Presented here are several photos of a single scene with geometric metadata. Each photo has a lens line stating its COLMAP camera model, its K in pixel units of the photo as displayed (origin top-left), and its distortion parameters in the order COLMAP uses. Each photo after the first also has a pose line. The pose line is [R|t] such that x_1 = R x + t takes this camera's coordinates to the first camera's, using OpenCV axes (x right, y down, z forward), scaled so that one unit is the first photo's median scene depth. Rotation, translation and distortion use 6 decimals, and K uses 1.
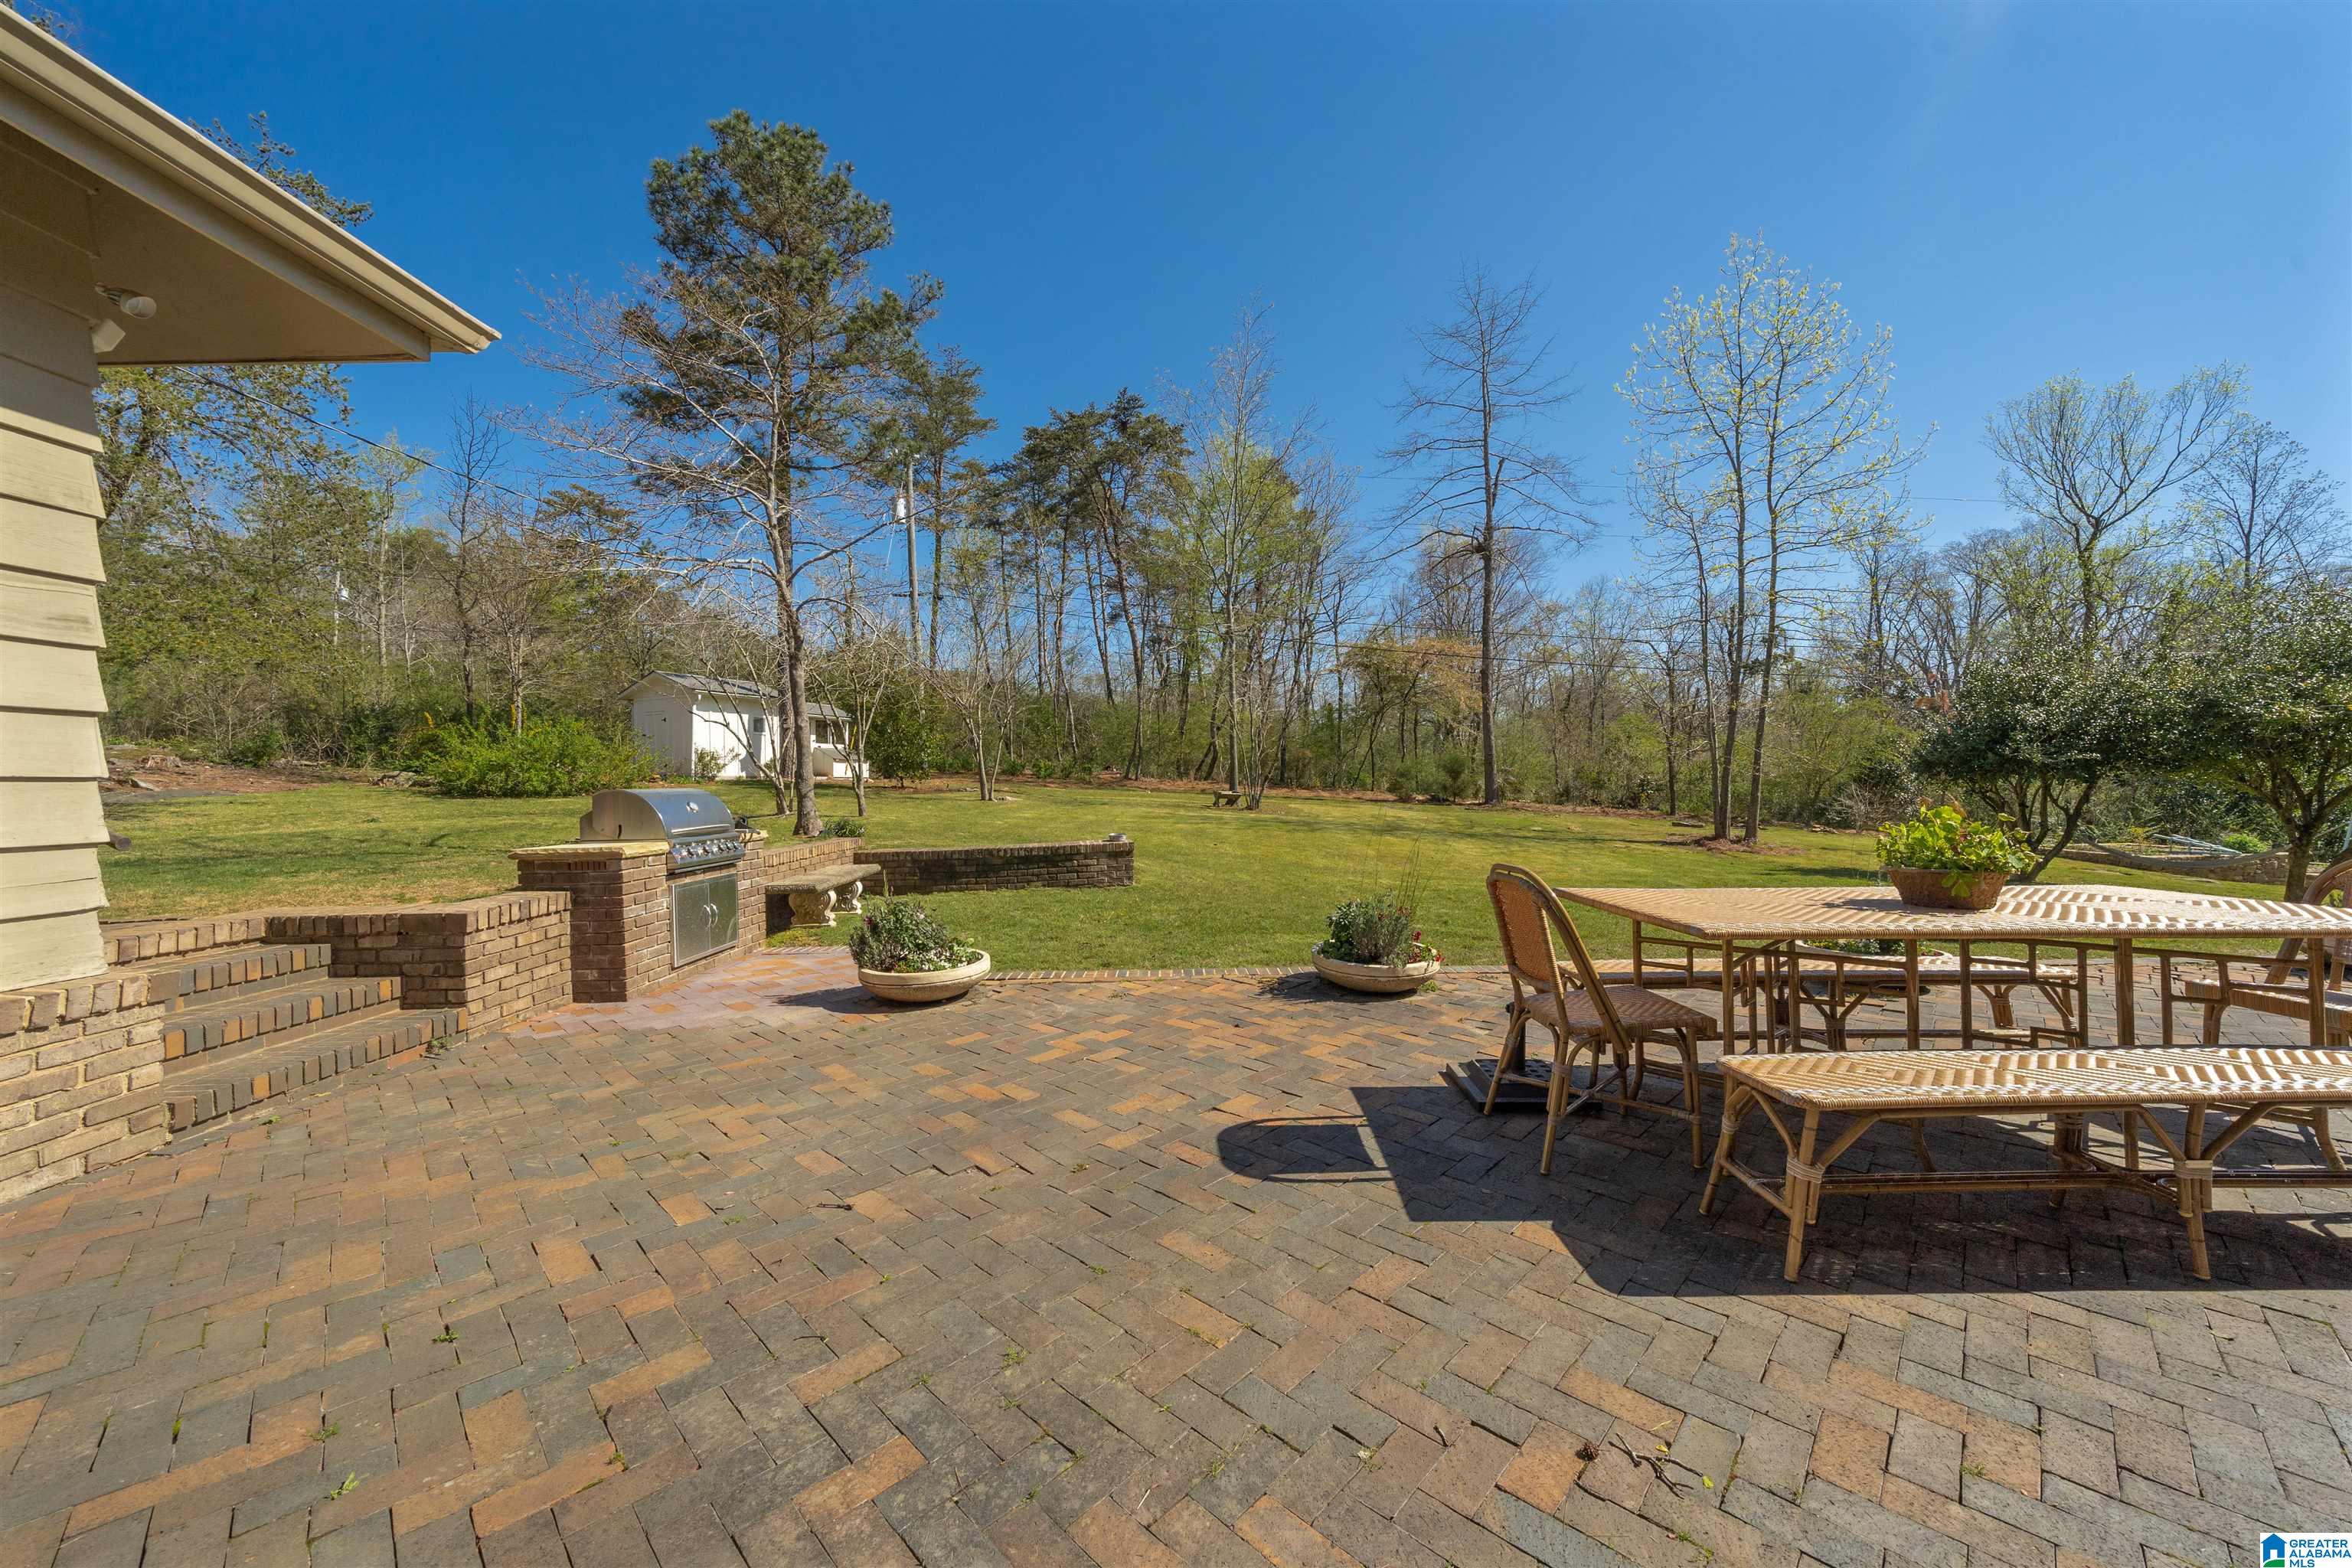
lens RADIAL K [[853.3, 0, 1176.0], [0, 853.3, 784.0], [0, 0, 1]] dist [-0.002544, -0.000092]
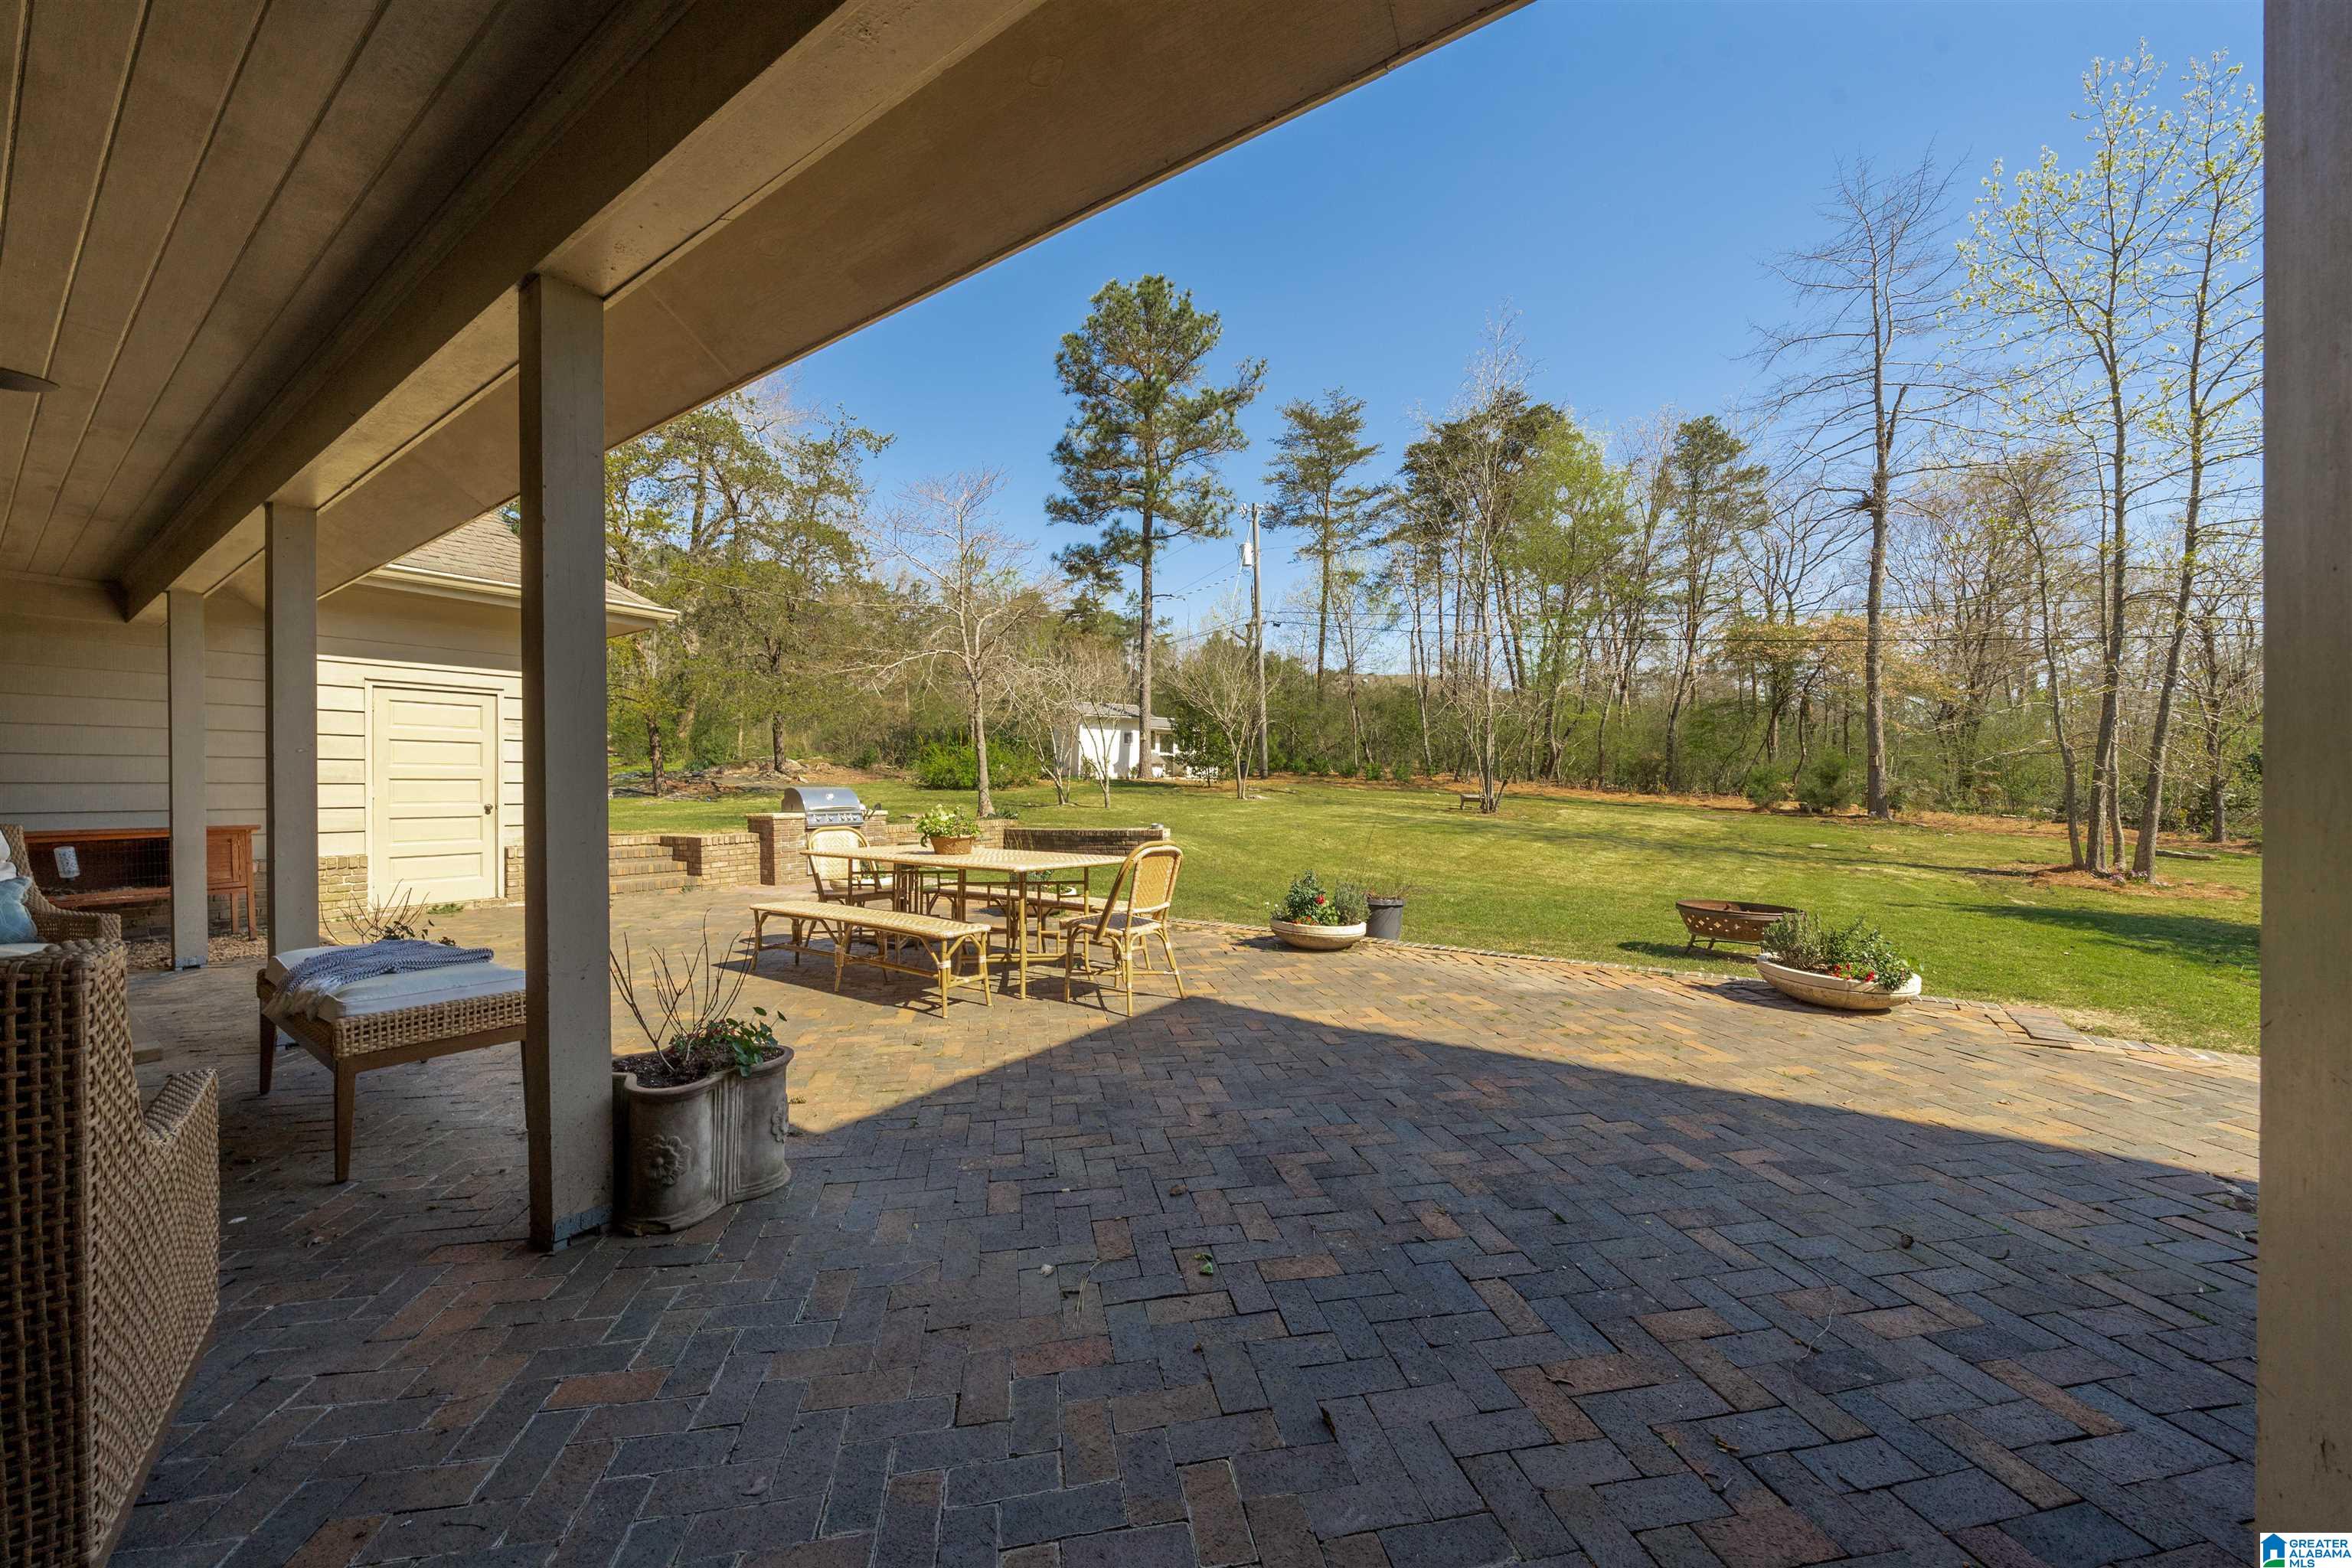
lens RADIAL K [[853.3, 0, 1176.0], [0, 853.3, 784.0], [0, 0, 1]] dist [-0.002544, -0.000092]
pose [[0.827943, 0.012547, -0.560672, 0.310914], [-0.012024, 0.999917, 0.004620, -0.005298], [0.560683, 0.002916, 0.828025, -0.047299]]
